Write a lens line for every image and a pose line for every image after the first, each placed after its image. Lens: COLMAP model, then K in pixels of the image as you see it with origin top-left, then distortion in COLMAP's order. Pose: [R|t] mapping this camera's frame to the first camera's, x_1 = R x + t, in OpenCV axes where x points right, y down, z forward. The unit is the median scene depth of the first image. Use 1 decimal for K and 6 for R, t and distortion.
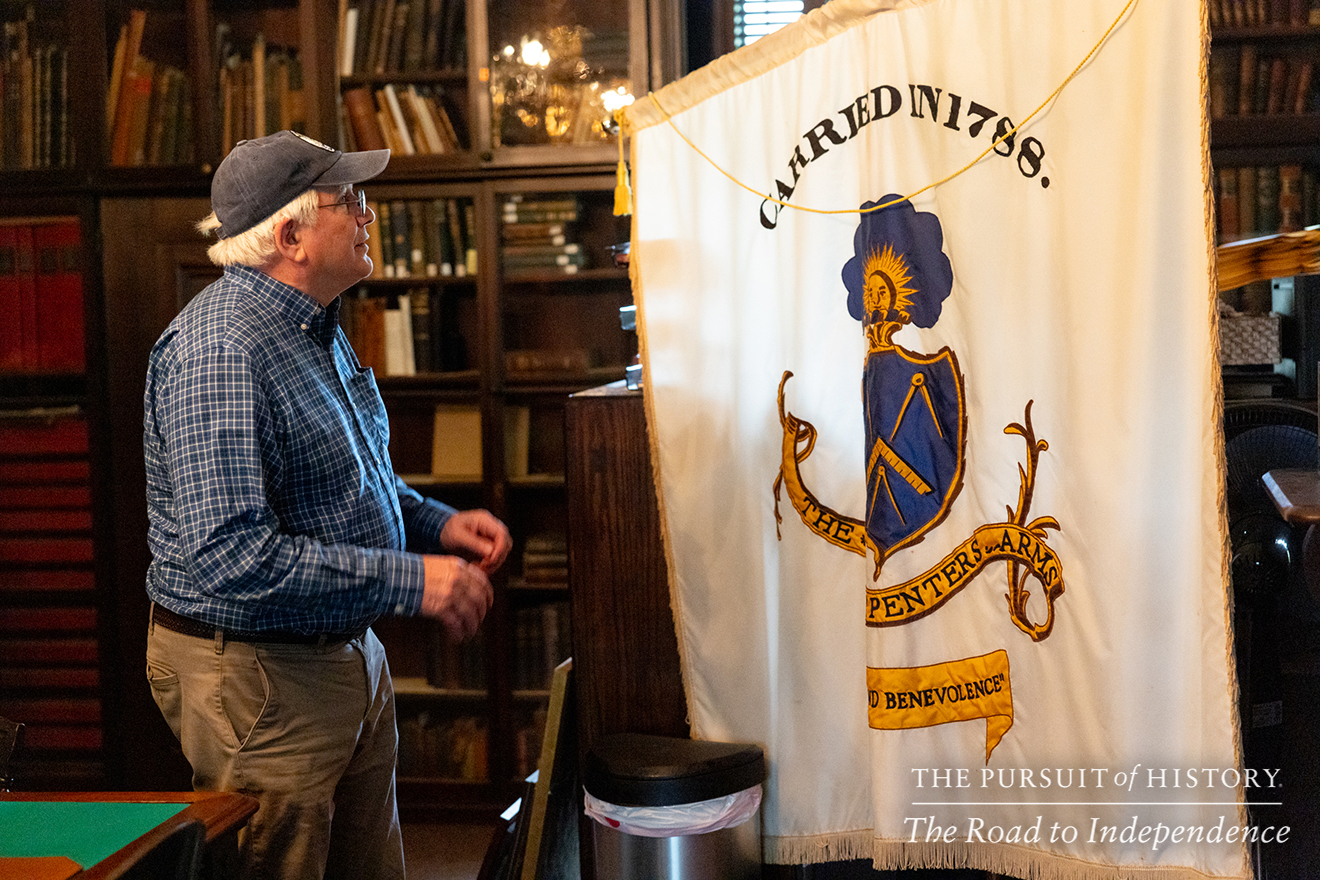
lens RADIAL K [[2227.6, 0, 660.0], [0, 2227.6, 440.0], [0, 0, 1]] dist [0.003537, -0.006803]
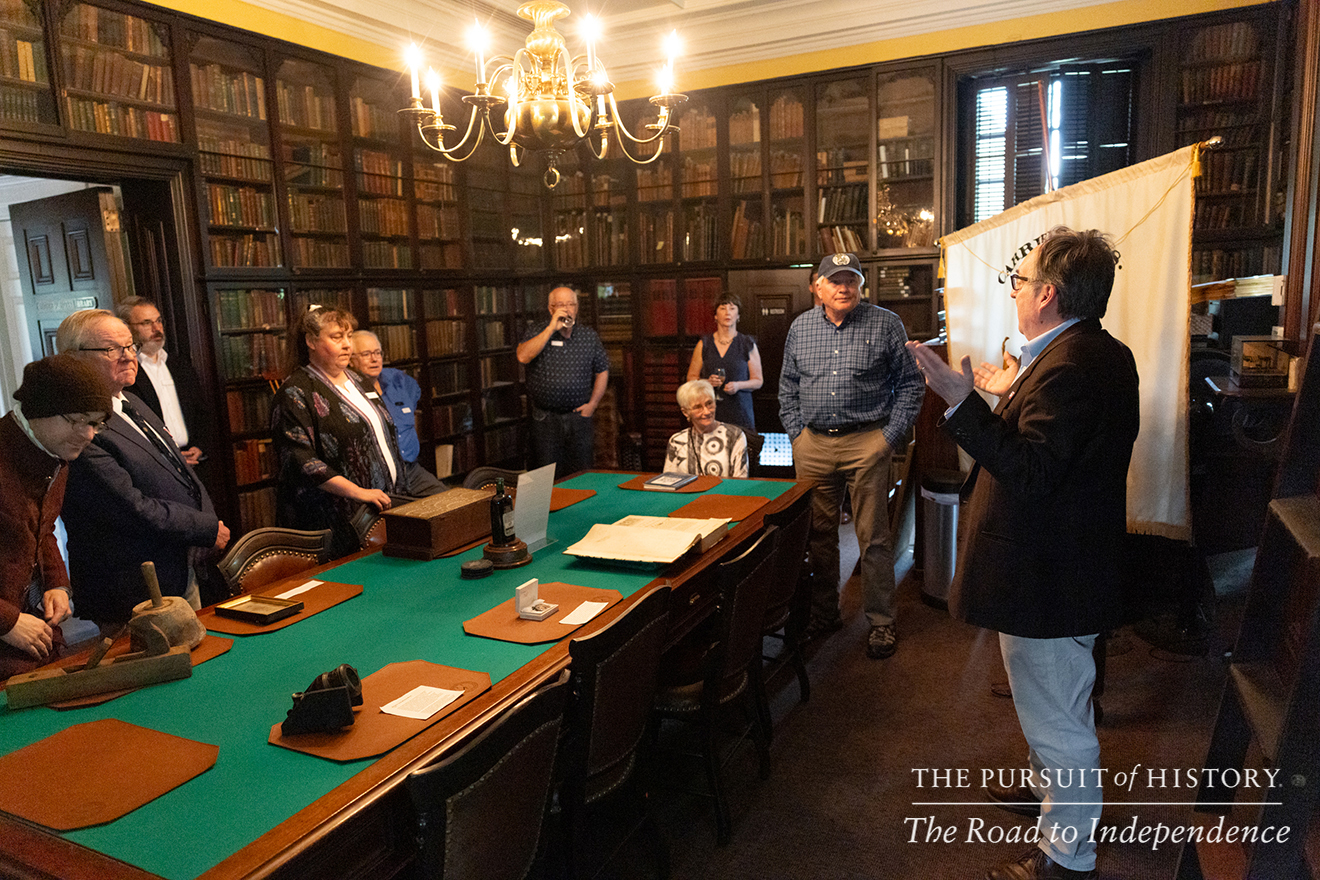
lens RADIAL K [[882.5, 0, 660.0], [0, 882.5, 440.0], [0, 0, 1]] dist [-0.007402, 0.003034]
pose [[0.962805, 0.034304, -0.268010, -0.037389], [-0.009392, 0.995558, 0.093686, -0.001635], [0.270033, -0.087684, 0.958850, -0.098861]]
